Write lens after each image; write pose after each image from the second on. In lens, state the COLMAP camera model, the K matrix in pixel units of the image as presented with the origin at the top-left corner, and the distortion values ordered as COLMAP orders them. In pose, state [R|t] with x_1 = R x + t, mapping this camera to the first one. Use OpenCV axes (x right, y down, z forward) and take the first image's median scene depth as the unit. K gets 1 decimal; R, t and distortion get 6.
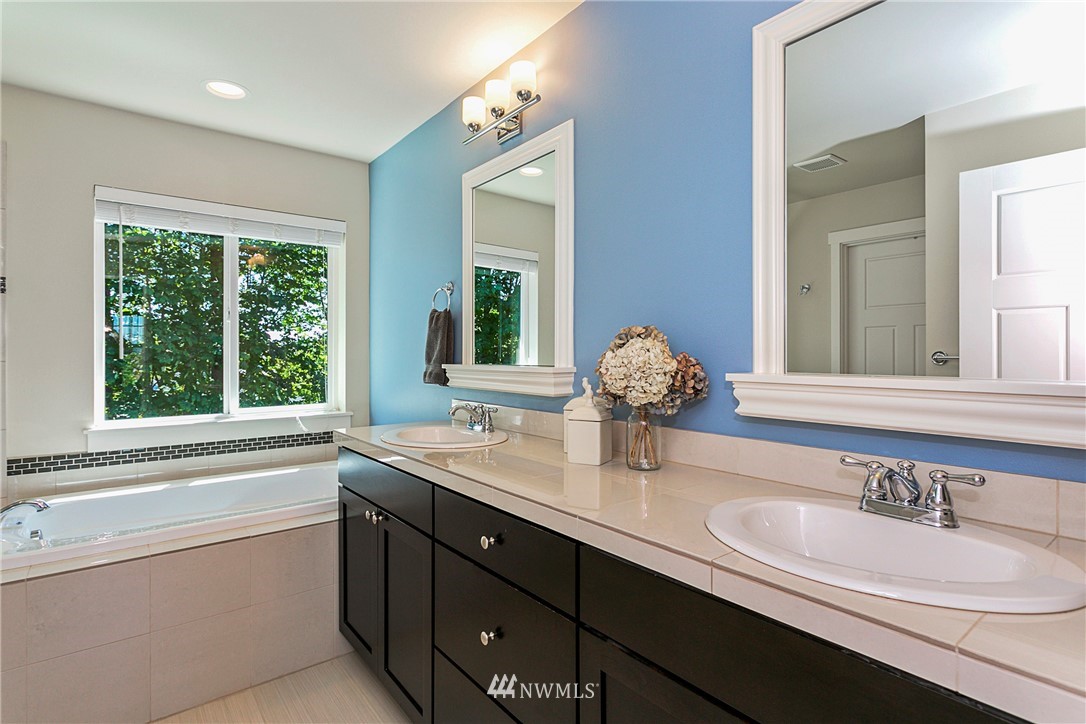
lens RADIAL K [[533.1, 0, 546.0], [0, 533.1, 361.3], [0, 0, 1]] dist [0.005896, 0.000805]
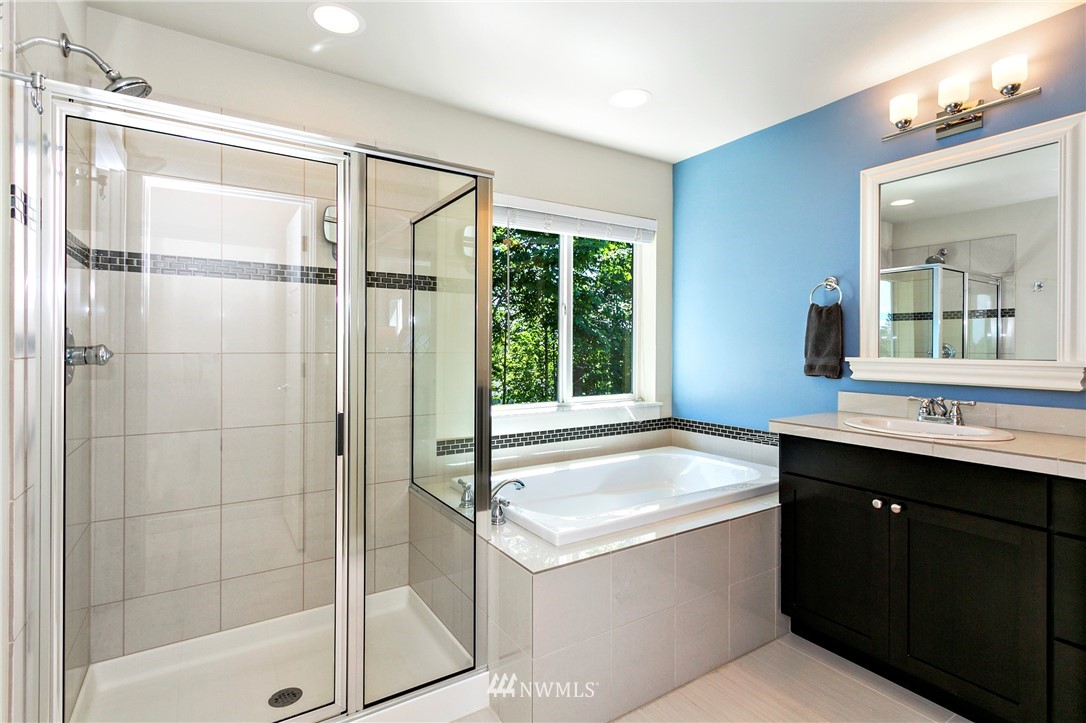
lens RADIAL K [[533.1, 0, 543.1], [0, 533.1, 354.6], [0, 0, 1]] dist [0.005896, 0.000805]
pose [[0.994383, 0.007699, -0.105561, -0.614508], [-0.007801, 0.999969, -0.000551, 0.004655], [0.105553, 0.001372, 0.994413, -0.072473]]
